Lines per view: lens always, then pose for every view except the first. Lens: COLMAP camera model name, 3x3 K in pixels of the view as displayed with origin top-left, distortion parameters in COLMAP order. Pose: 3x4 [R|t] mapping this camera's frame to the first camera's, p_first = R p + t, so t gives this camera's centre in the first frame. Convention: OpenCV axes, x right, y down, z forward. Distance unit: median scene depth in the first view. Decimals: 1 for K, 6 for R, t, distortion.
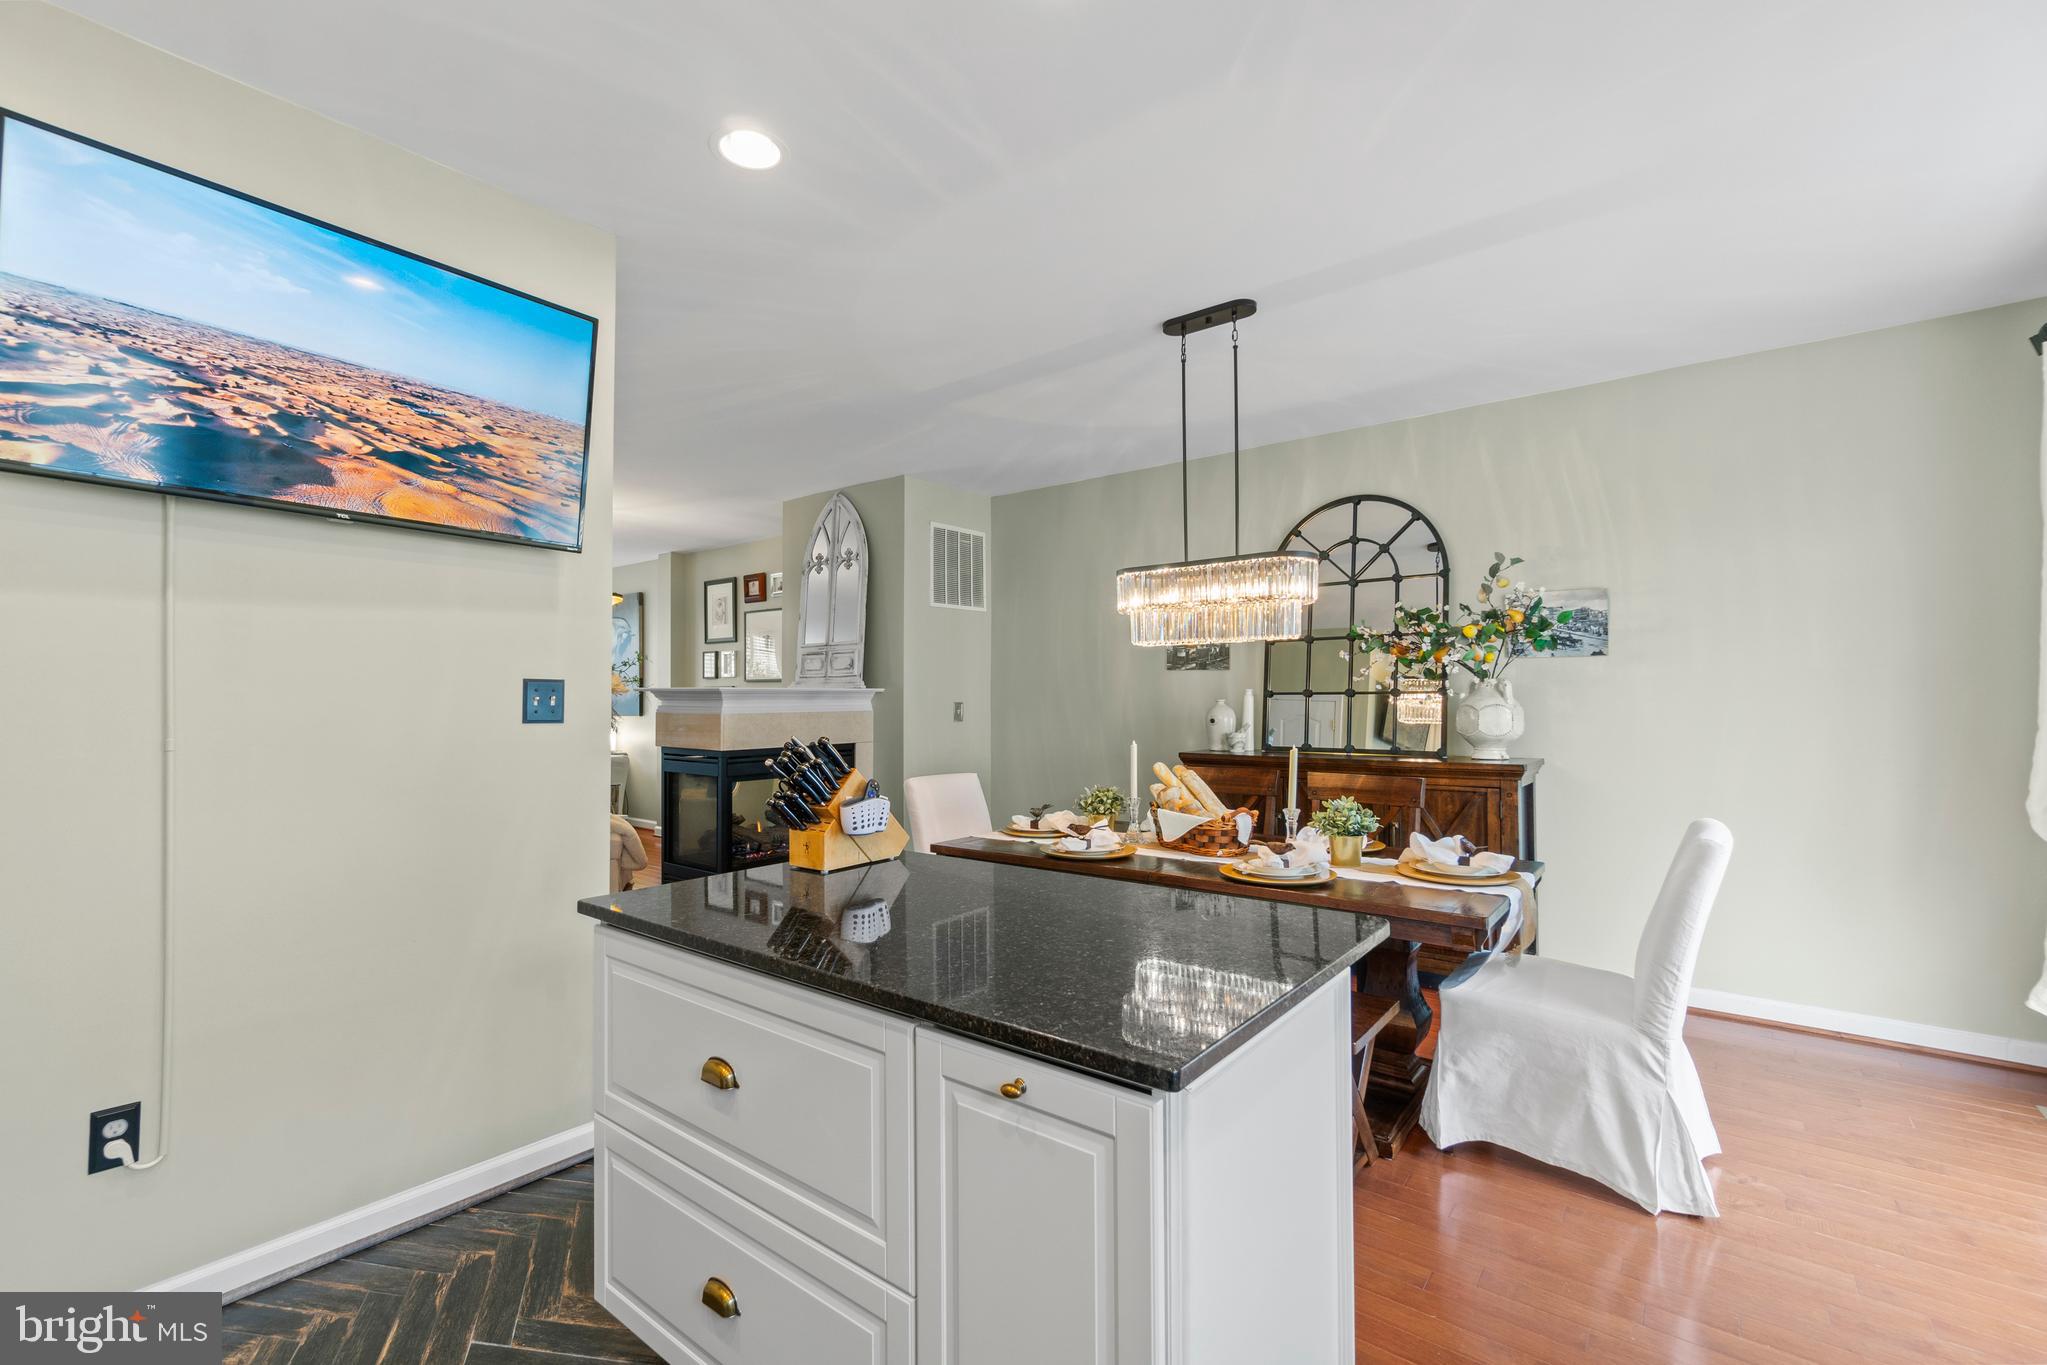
lens RADIAL K [[887.8, 0, 1006.5], [0, 887.8, 692.3], [0, 0, 1]] dist [-0.004203, 0.000131]
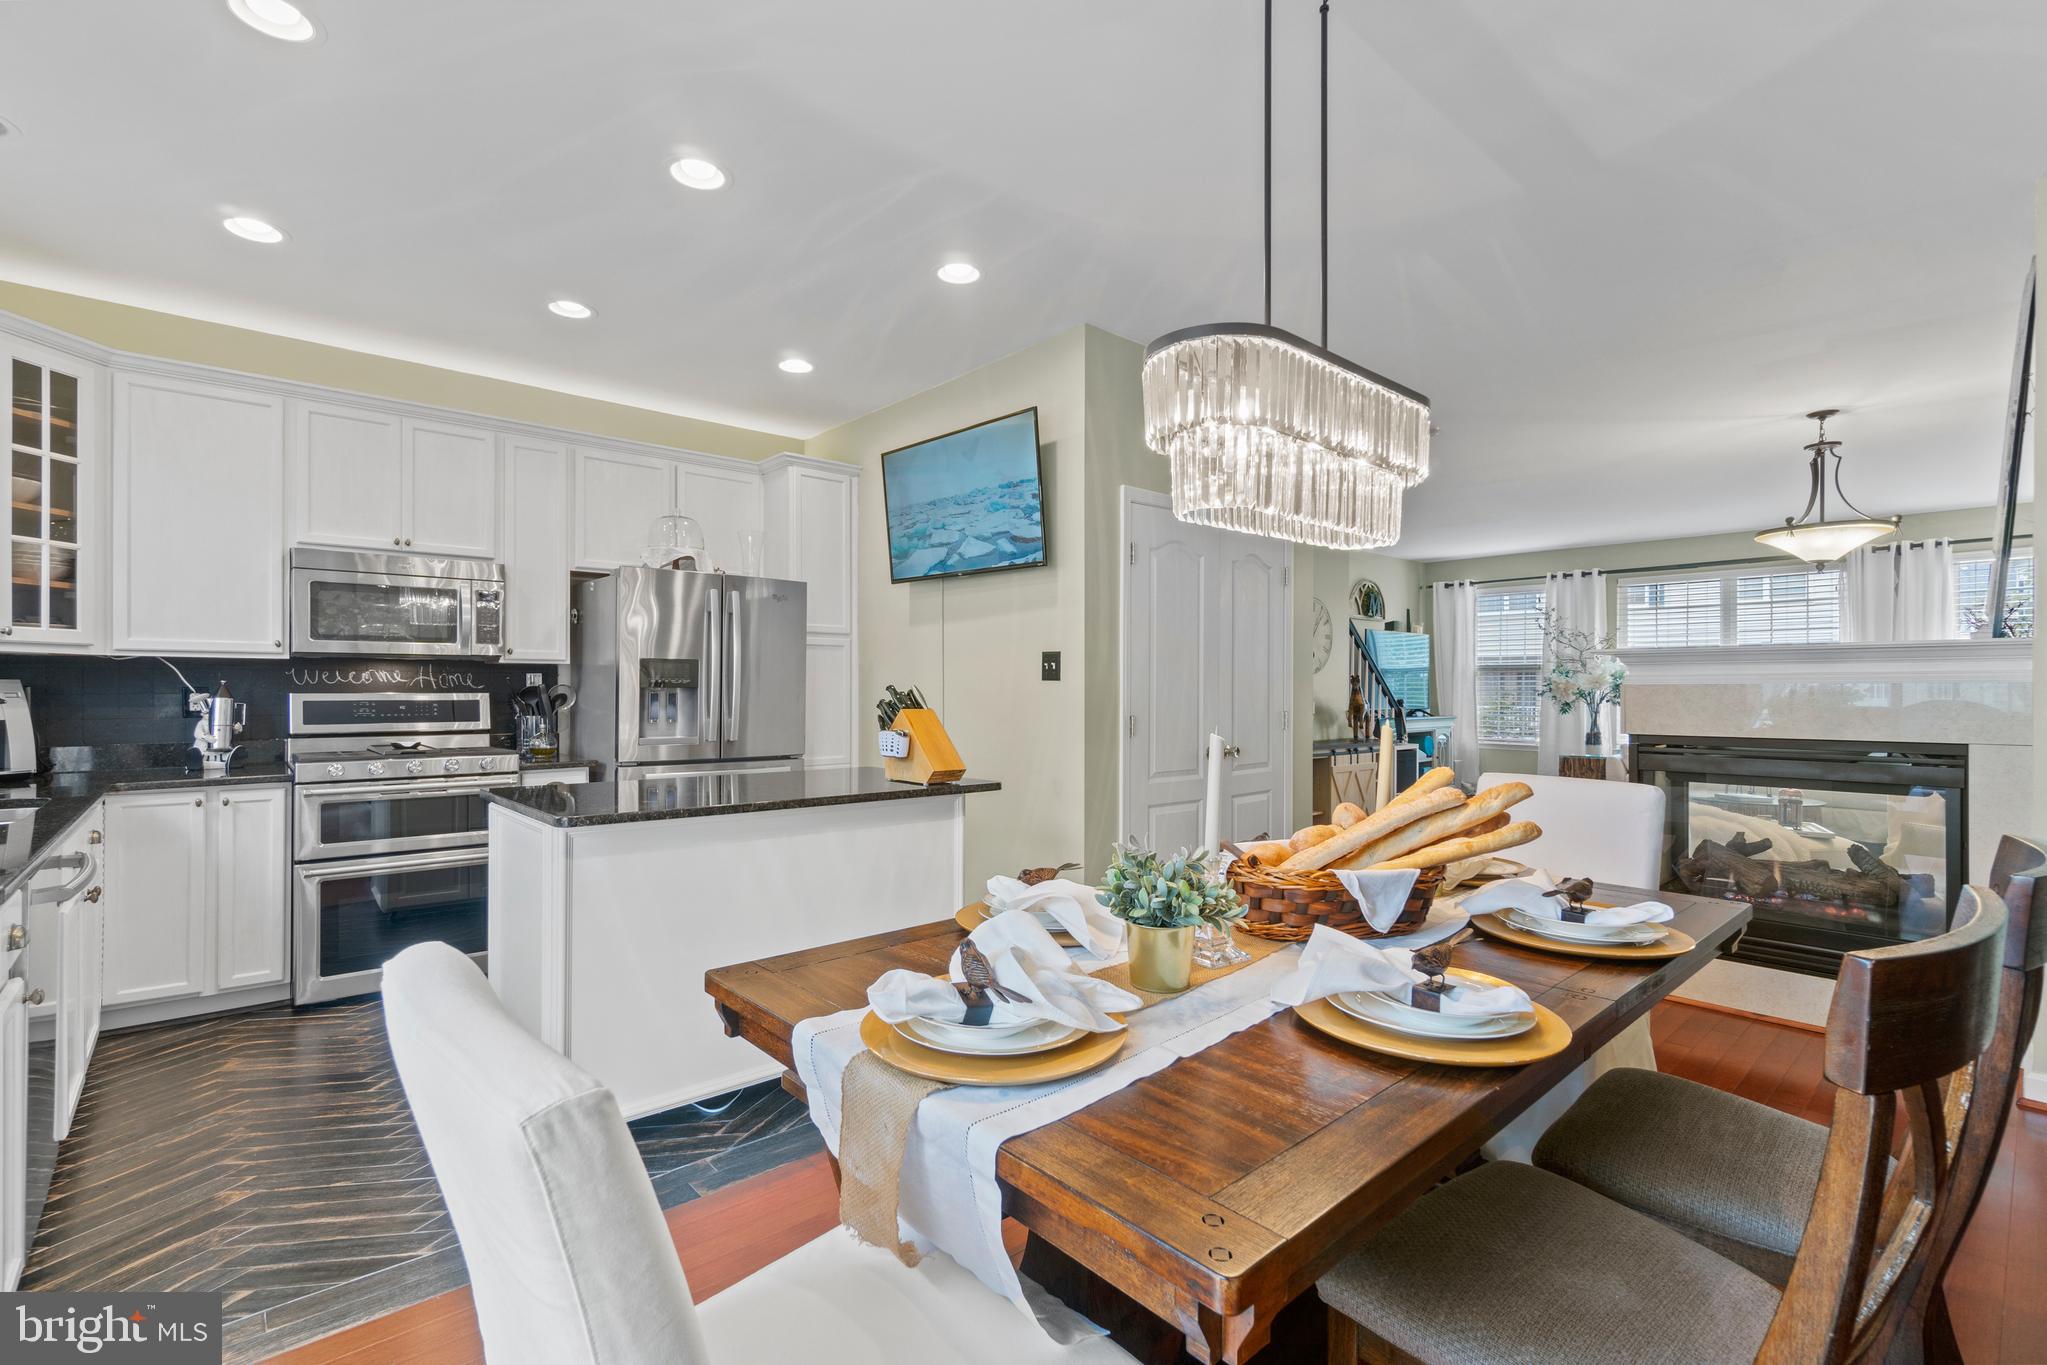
lens RADIAL K [[913.8, 0, 1002.5], [0, 913.8, 686.9], [0, 0, 1]] dist [0.000130, -0.000642]
pose [[-0.181064, 0.001923, -0.983469, 0.641247], [0.006992, 0.999975, 0.000668, 0.027580], [0.983446, -0.006756, -0.181073, 0.745141]]
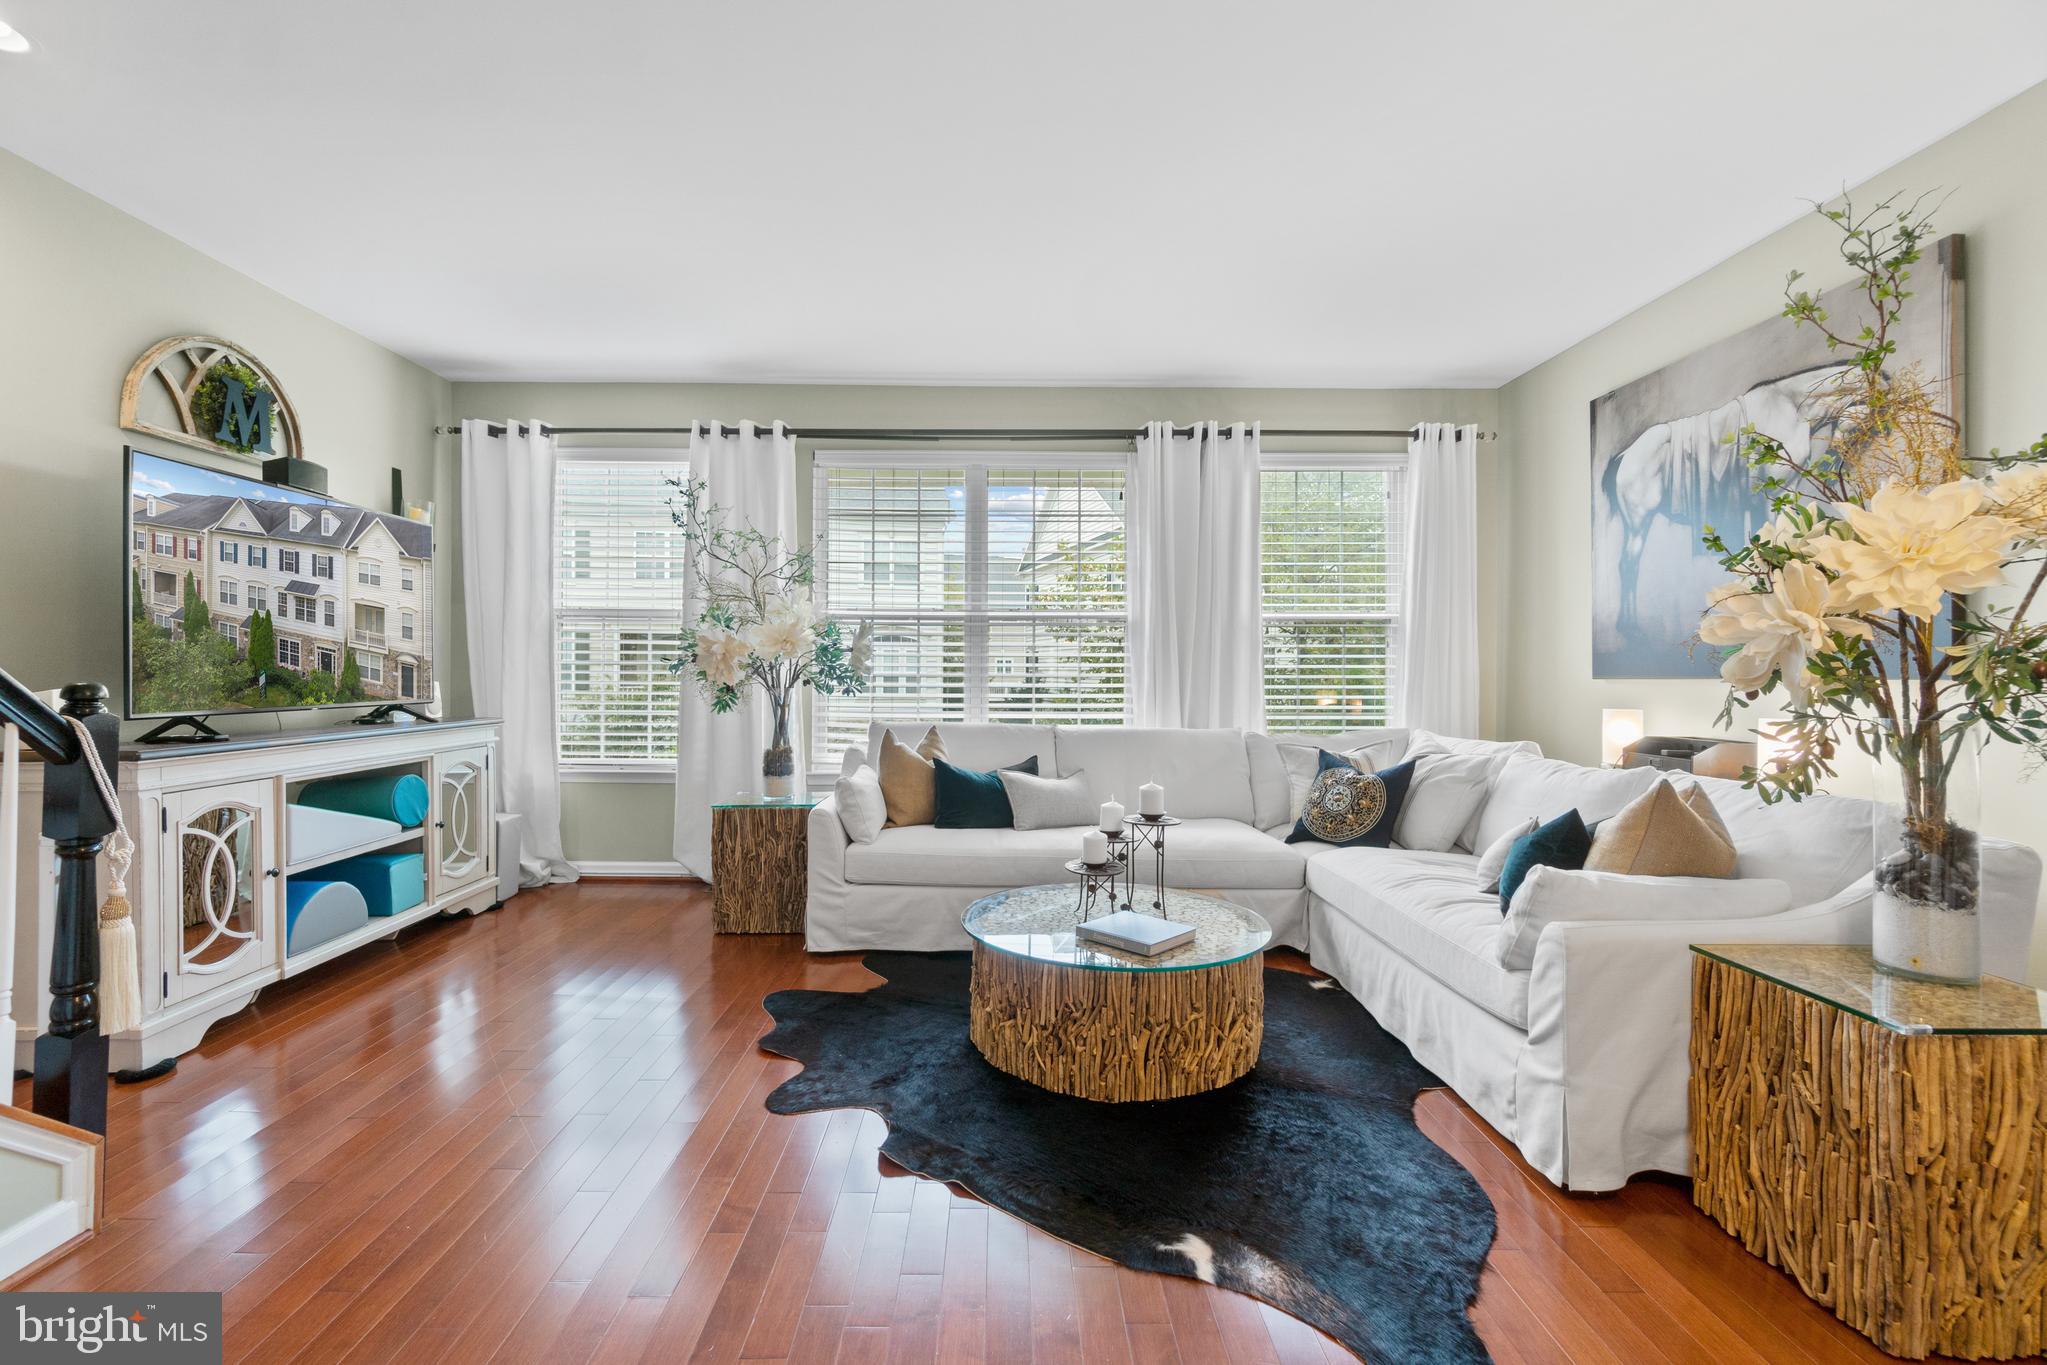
lens RADIAL K [[879.7, 0, 1006.6], [0, 879.7, 672.7], [0, 0, 1]] dist [-0.007536, 0.001146]
pose [[0.630152, 0.008196, -0.776429, -0.857610], [-0.000601, 0.999949, 0.010068, 0.051760], [0.776472, -0.005878, 0.630125, 1.324944]]
